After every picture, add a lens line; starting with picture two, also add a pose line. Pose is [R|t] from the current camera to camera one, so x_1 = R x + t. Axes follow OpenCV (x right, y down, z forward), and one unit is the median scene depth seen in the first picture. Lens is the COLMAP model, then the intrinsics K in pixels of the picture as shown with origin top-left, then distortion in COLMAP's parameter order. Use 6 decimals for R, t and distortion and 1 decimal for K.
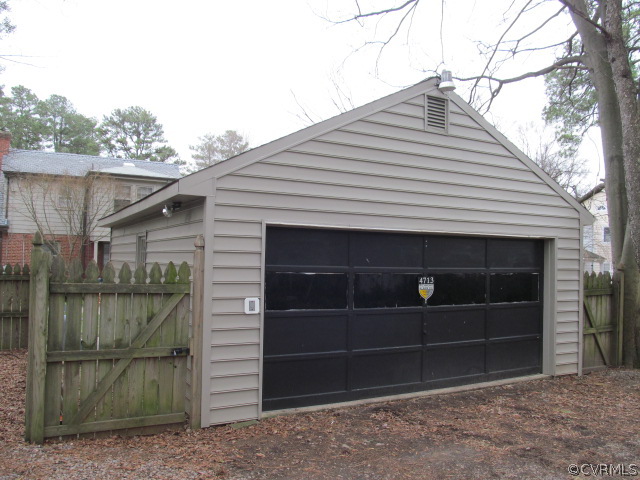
lens RADIAL K [[533.4, 0, 320.4], [0, 533.4, 240.4], [0, 0, 1]] dist [0.004803, 0.004070]
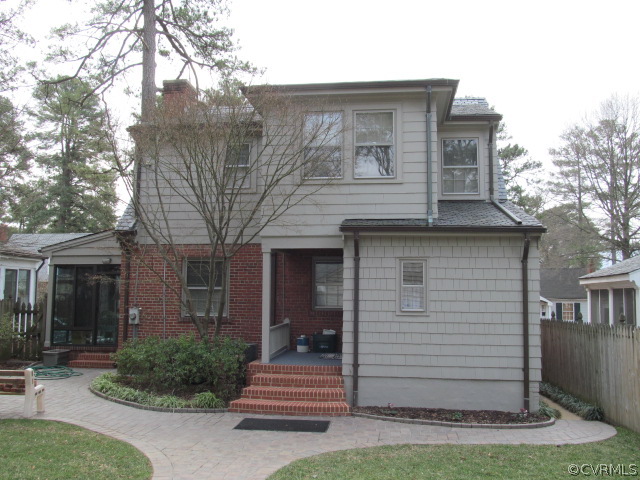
lens RADIAL K [[602.6, 0, 320.4], [0, 602.6, 240.4], [0, 0, 1]] dist [-0.000846, 0.000000]
pose [[0.812195, -0.049617, -0.581272, -0.019824], [0.013364, 0.997698, -0.066490, 0.003667], [0.583233, 0.046234, 0.810988, 0.129214]]
